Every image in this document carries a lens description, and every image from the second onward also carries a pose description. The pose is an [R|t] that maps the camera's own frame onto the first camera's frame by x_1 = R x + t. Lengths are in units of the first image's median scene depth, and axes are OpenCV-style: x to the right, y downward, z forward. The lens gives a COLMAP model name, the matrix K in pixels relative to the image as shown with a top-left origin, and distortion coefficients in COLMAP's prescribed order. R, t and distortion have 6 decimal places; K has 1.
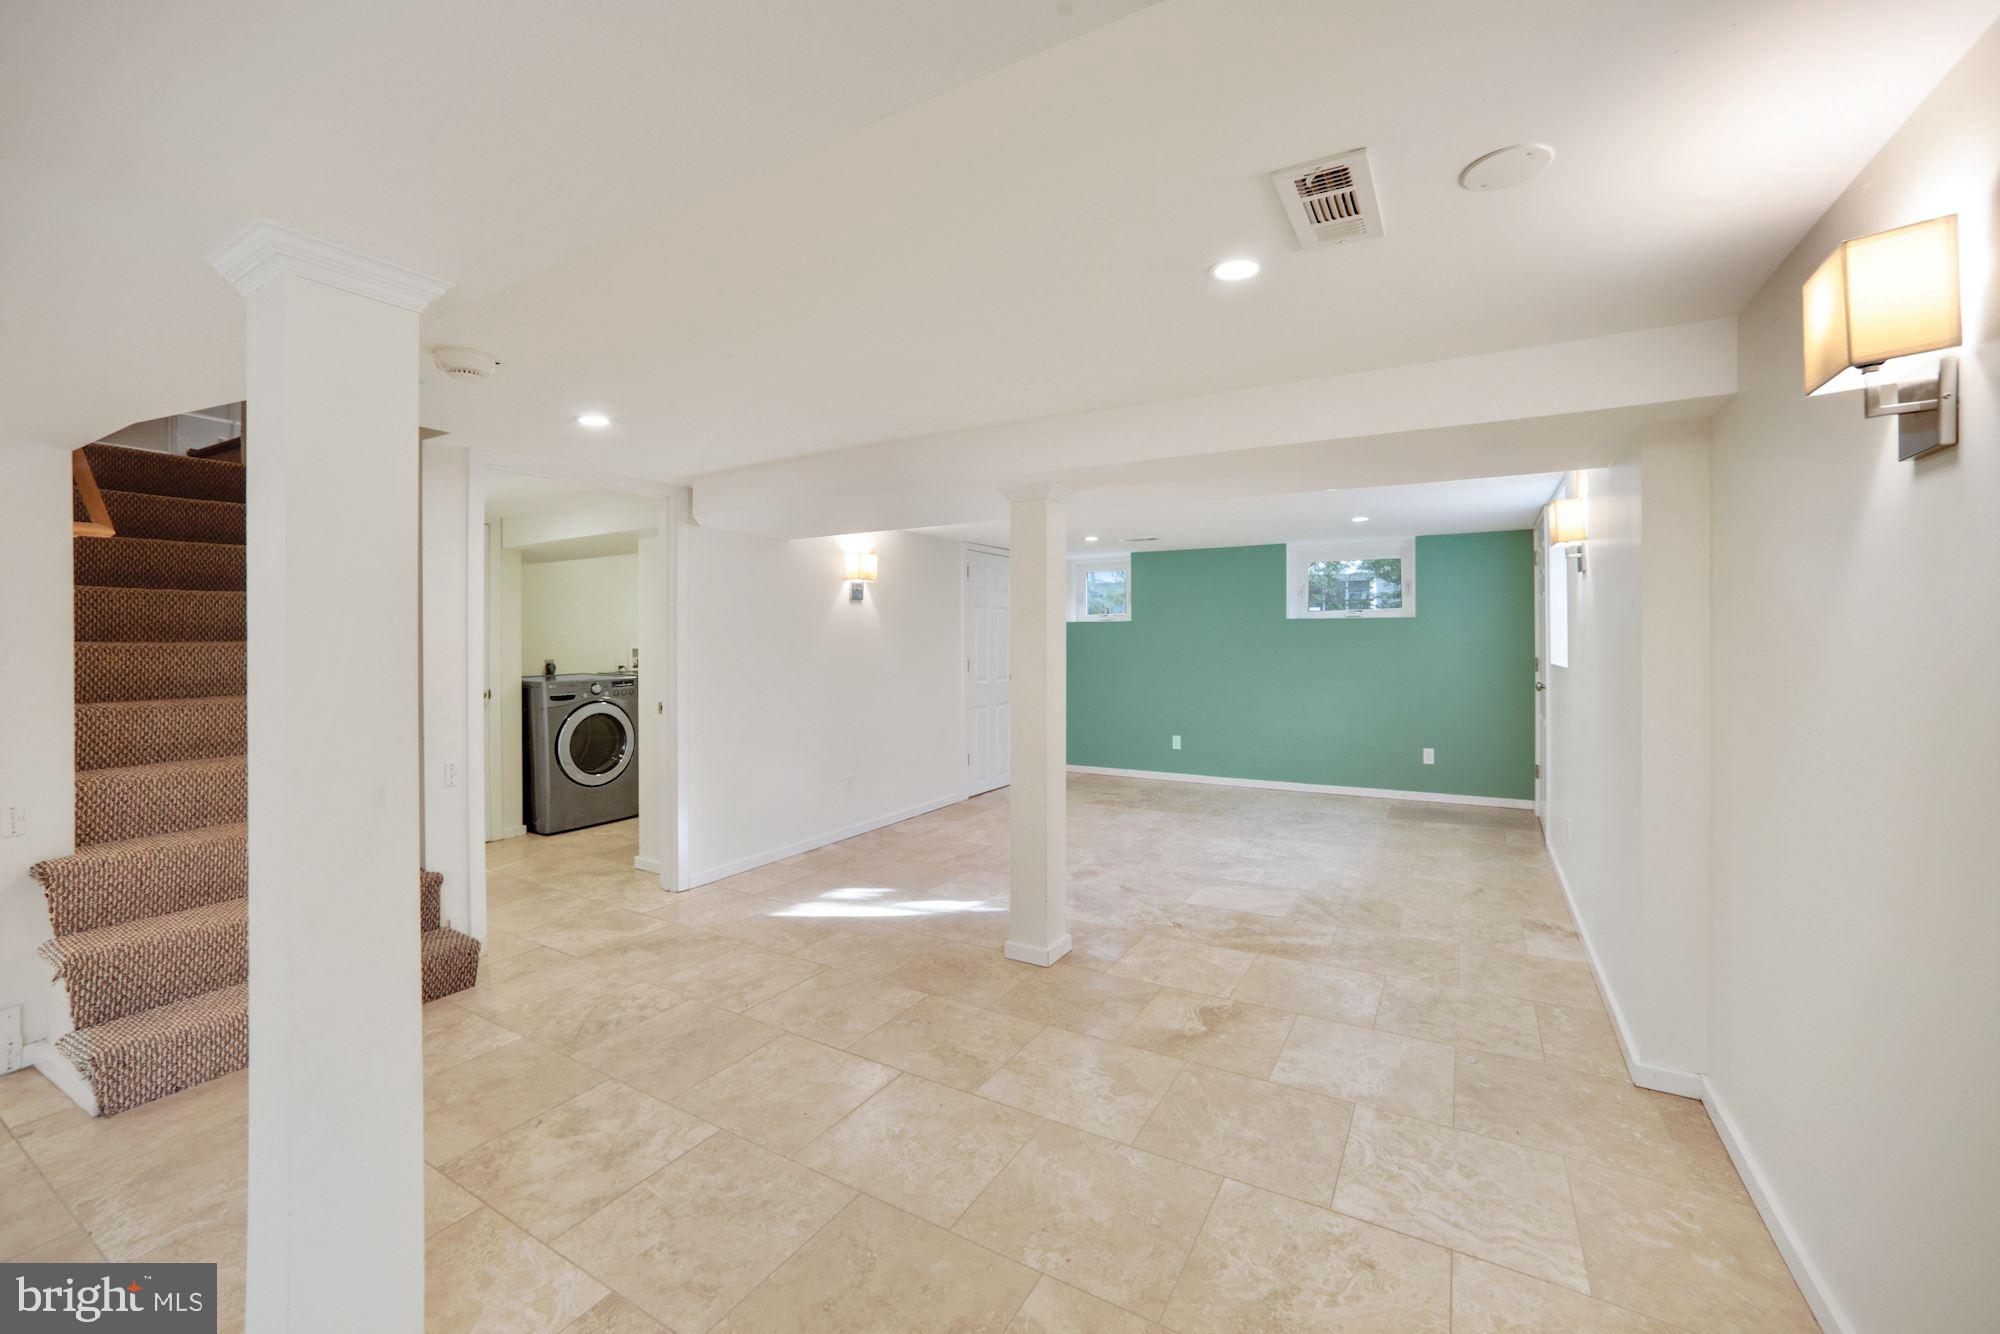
lens RADIAL K [[815.0, 0, 995.1], [0, 815.0, 655.3], [0, 0, 1]] dist [-0.002061, 0.000025]
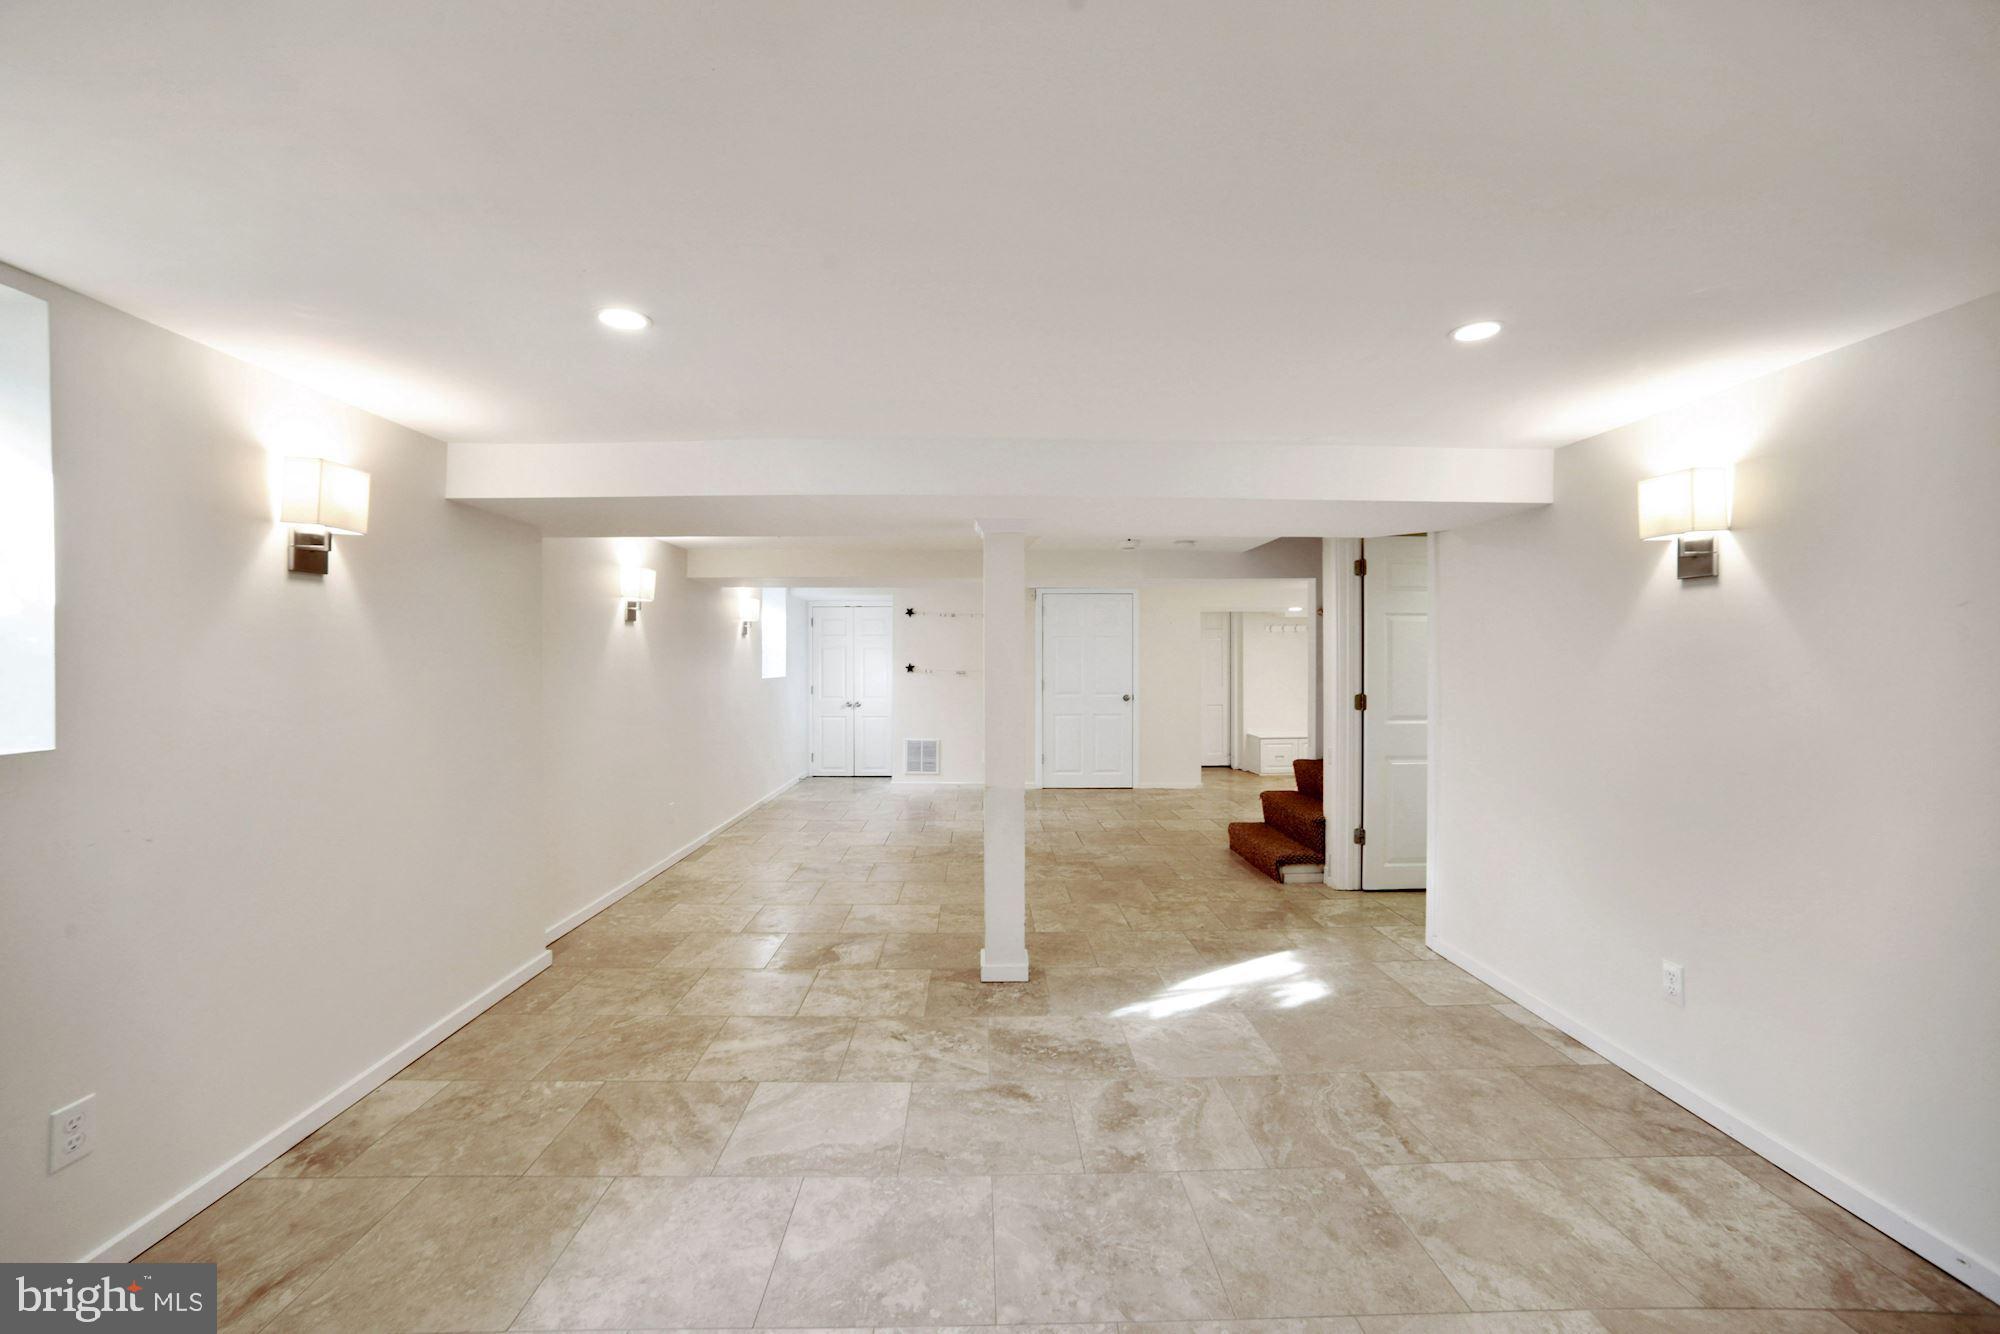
lens RADIAL K [[815.0, 0, 995.1], [0, 815.0, 655.3], [0, 0, 1]] dist [-0.002061, 0.000025]
pose [[-0.849464, -0.001966, -0.527643, 0.586613], [-0.004477, 0.999984, 0.003481, -0.036772], [0.527627, 0.005319, -0.849459, 1.800892]]
